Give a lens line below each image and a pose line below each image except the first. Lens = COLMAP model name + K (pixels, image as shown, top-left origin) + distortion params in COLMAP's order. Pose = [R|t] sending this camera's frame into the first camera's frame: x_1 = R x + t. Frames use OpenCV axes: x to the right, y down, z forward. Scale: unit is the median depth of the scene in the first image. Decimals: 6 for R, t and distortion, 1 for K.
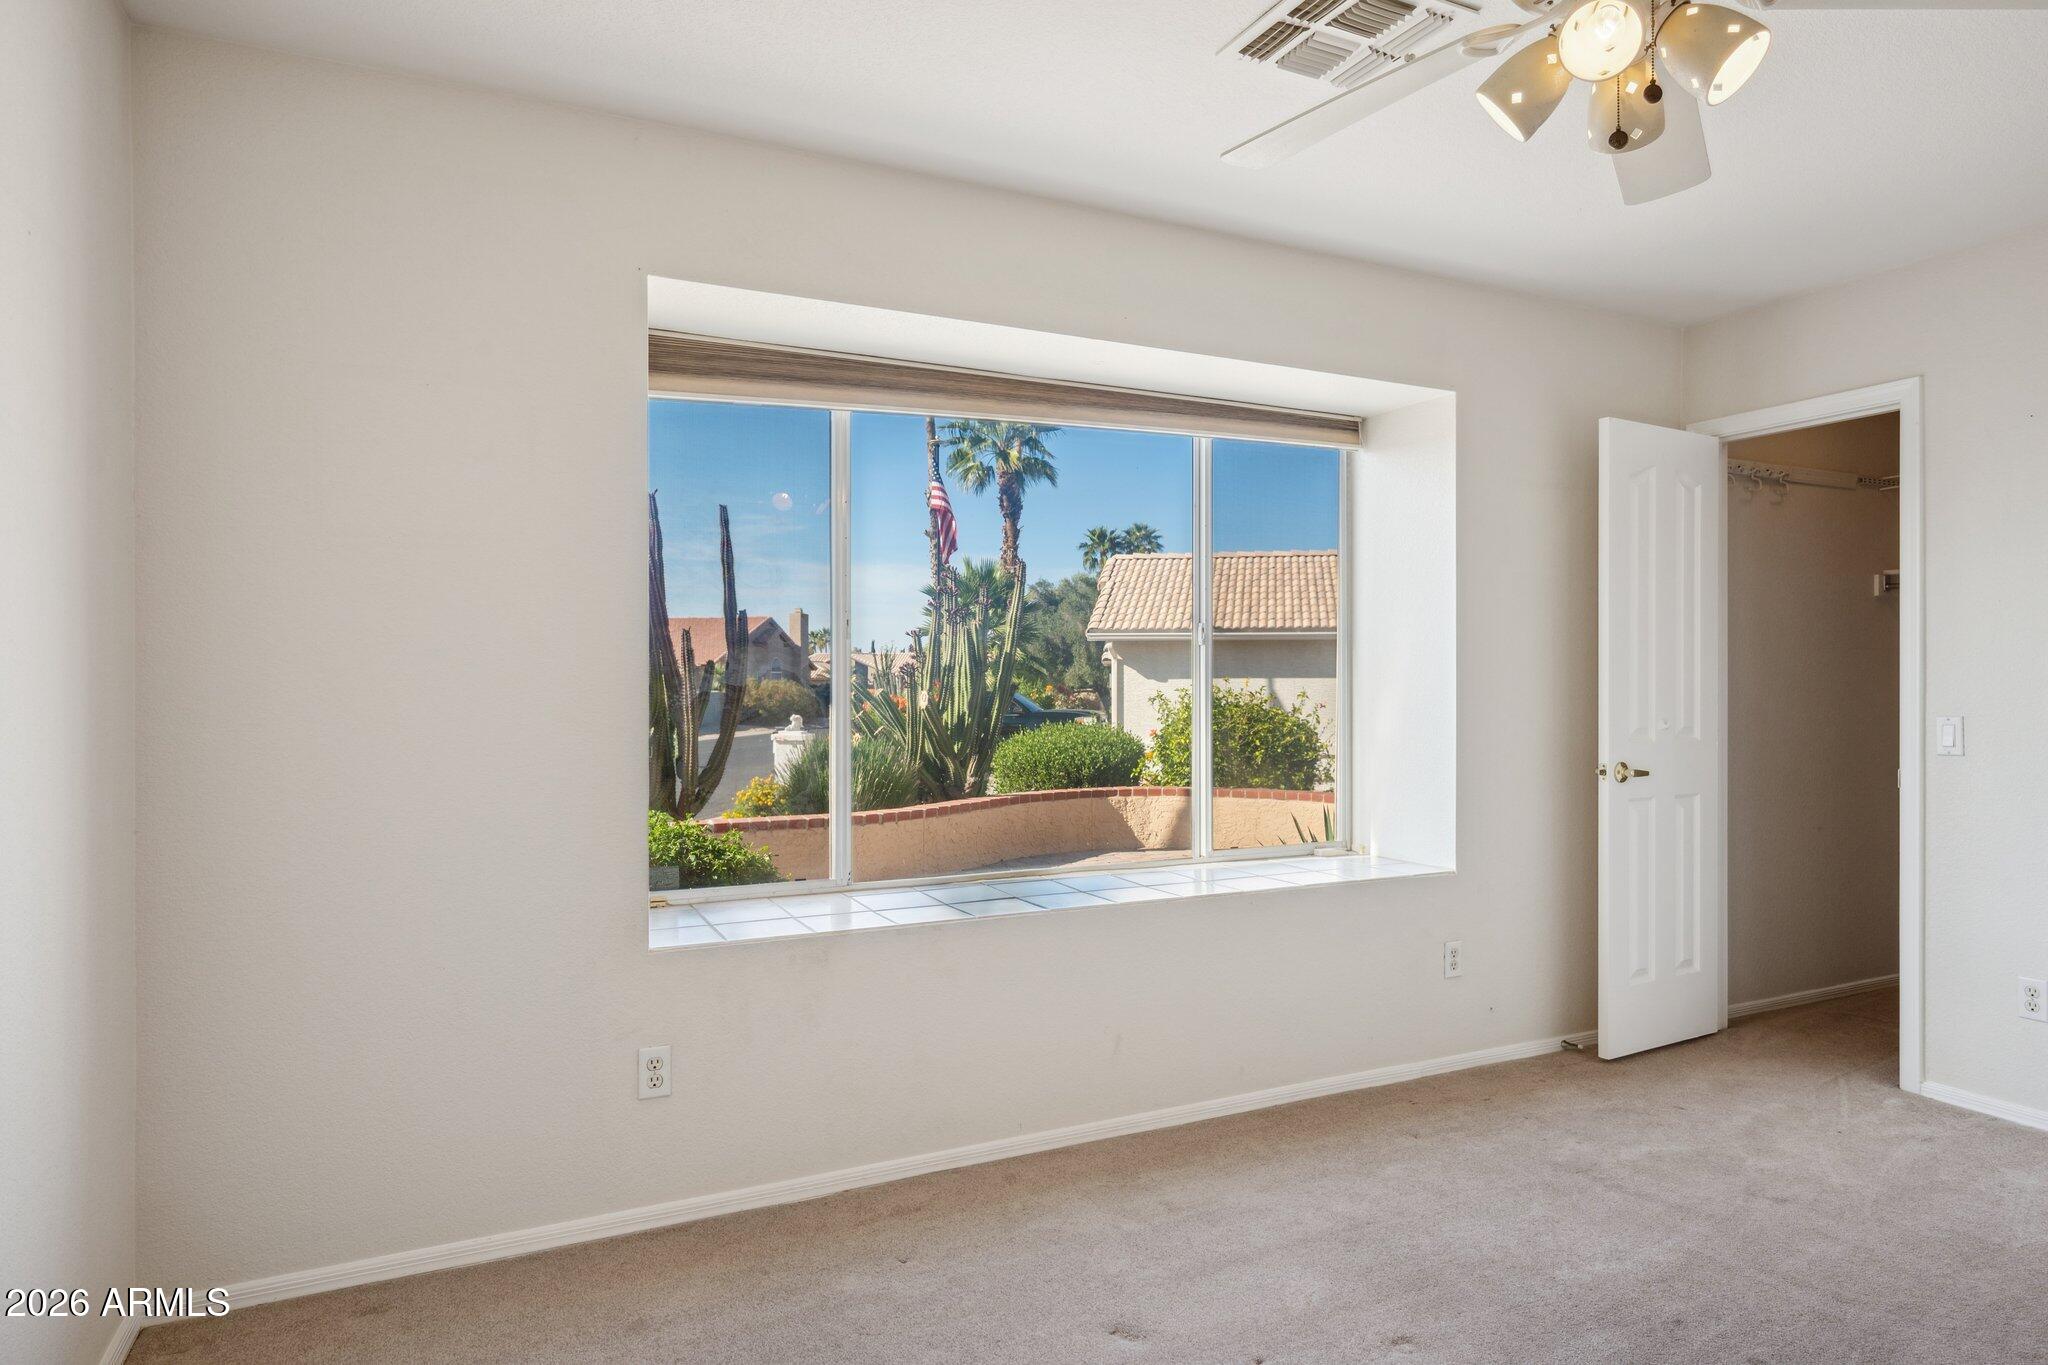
lens RADIAL K [[1162.1, 0, 1027.2], [0, 1162.1, 681.5], [0, 0, 1]] dist [-0.000235, -0.011113]
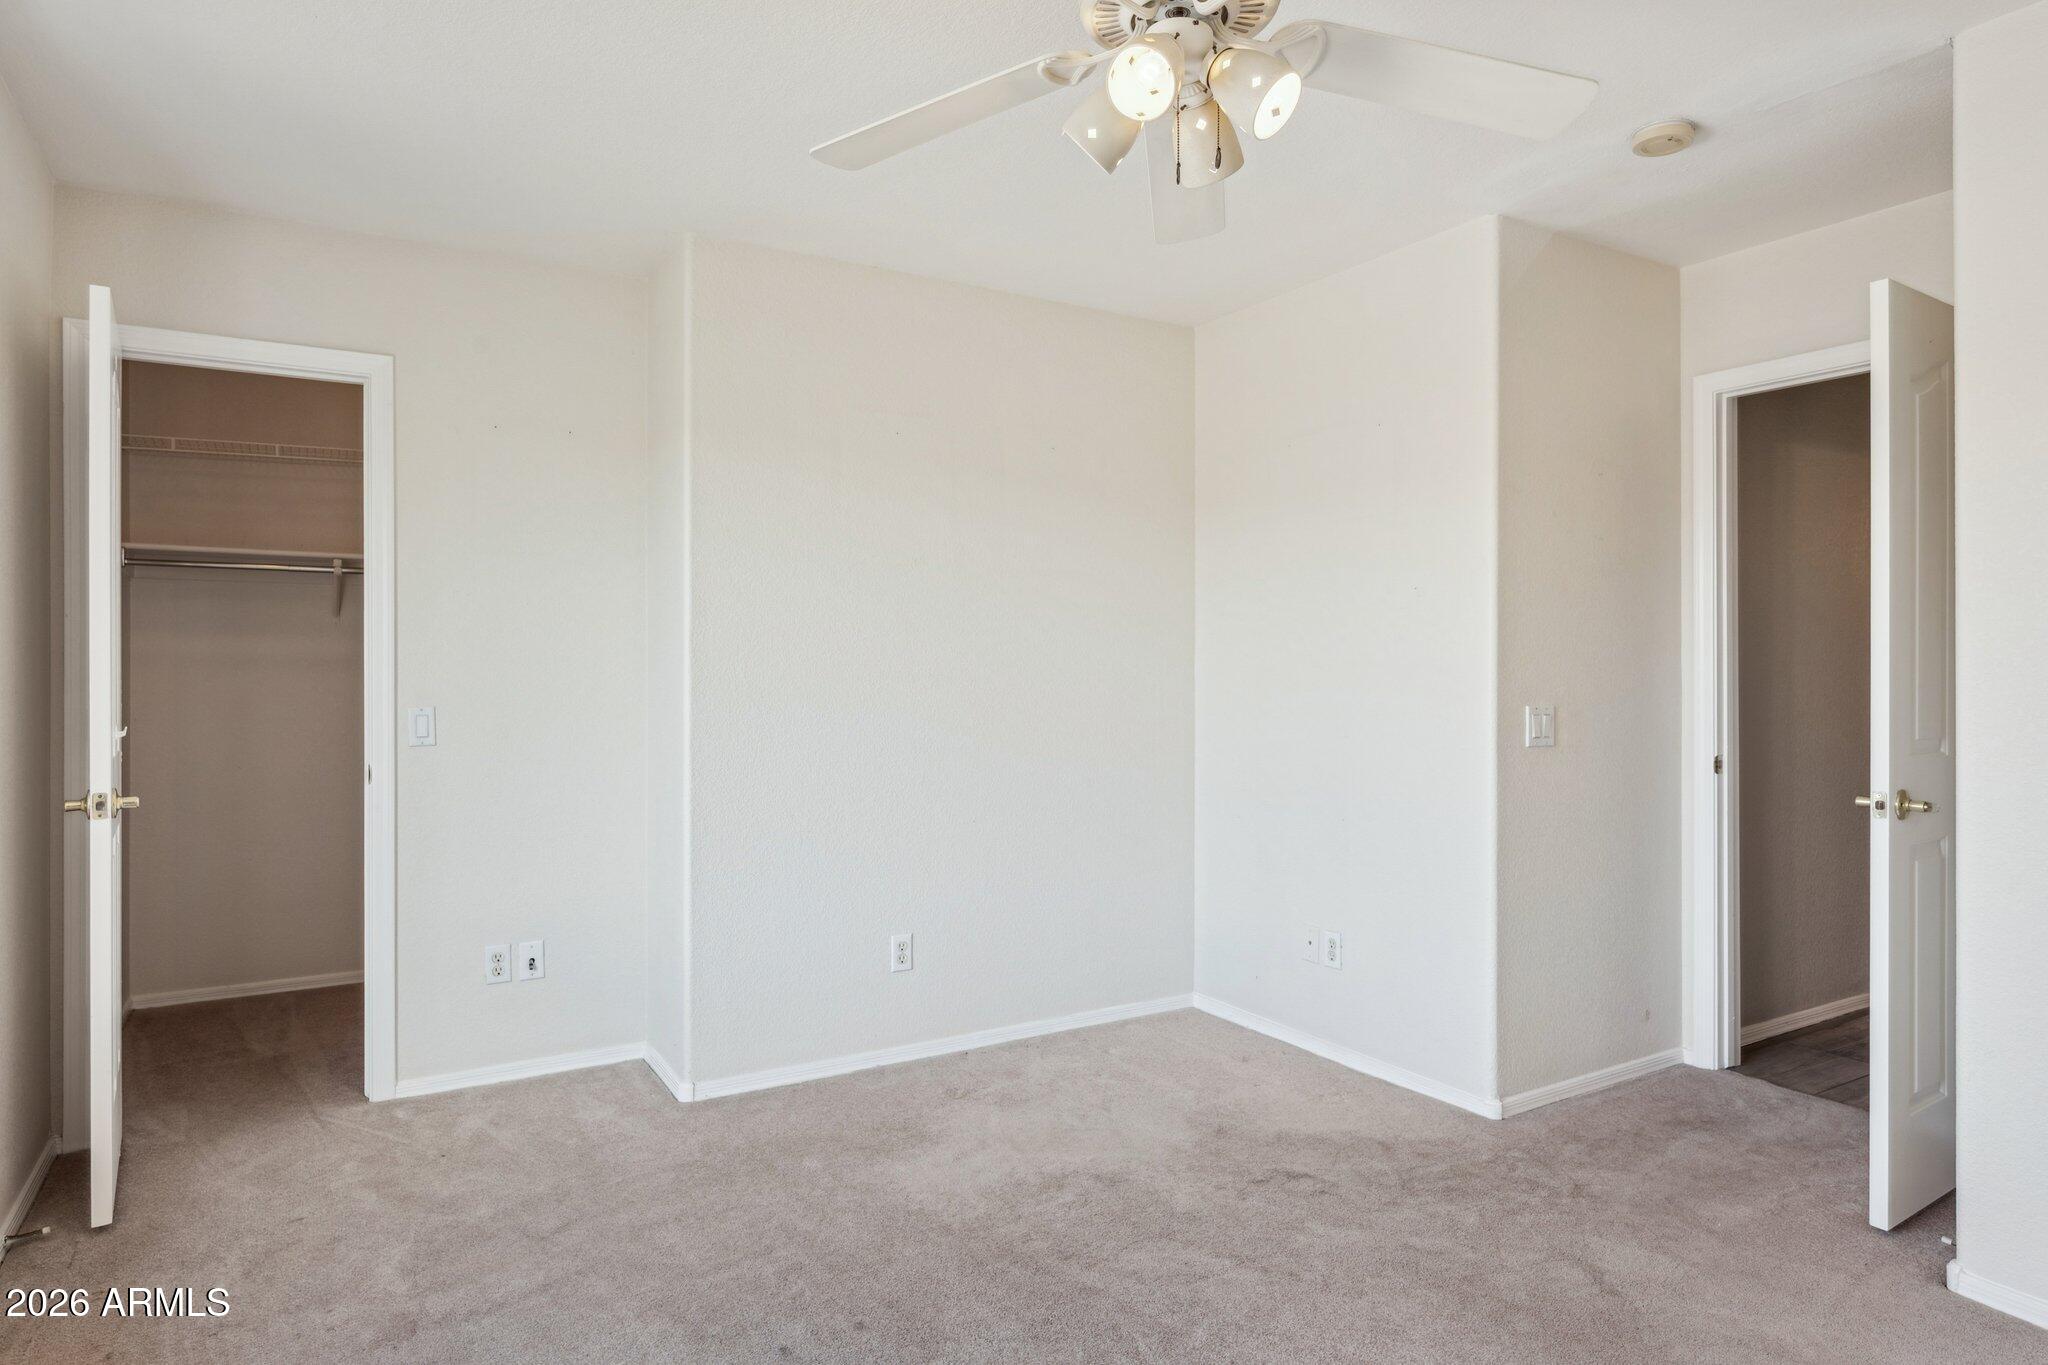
lens RADIAL K [[1162.1, 0, 1028.5], [0, 1162.1, 675.5], [0, 0, 1]] dist [-0.000235, -0.011113]
pose [[-0.092259, 0.000392, 0.995735, -0.249835], [0.006306, 0.999980, 0.000191, 0.006256], [-0.995715, 0.006297, -0.092259, 0.572813]]
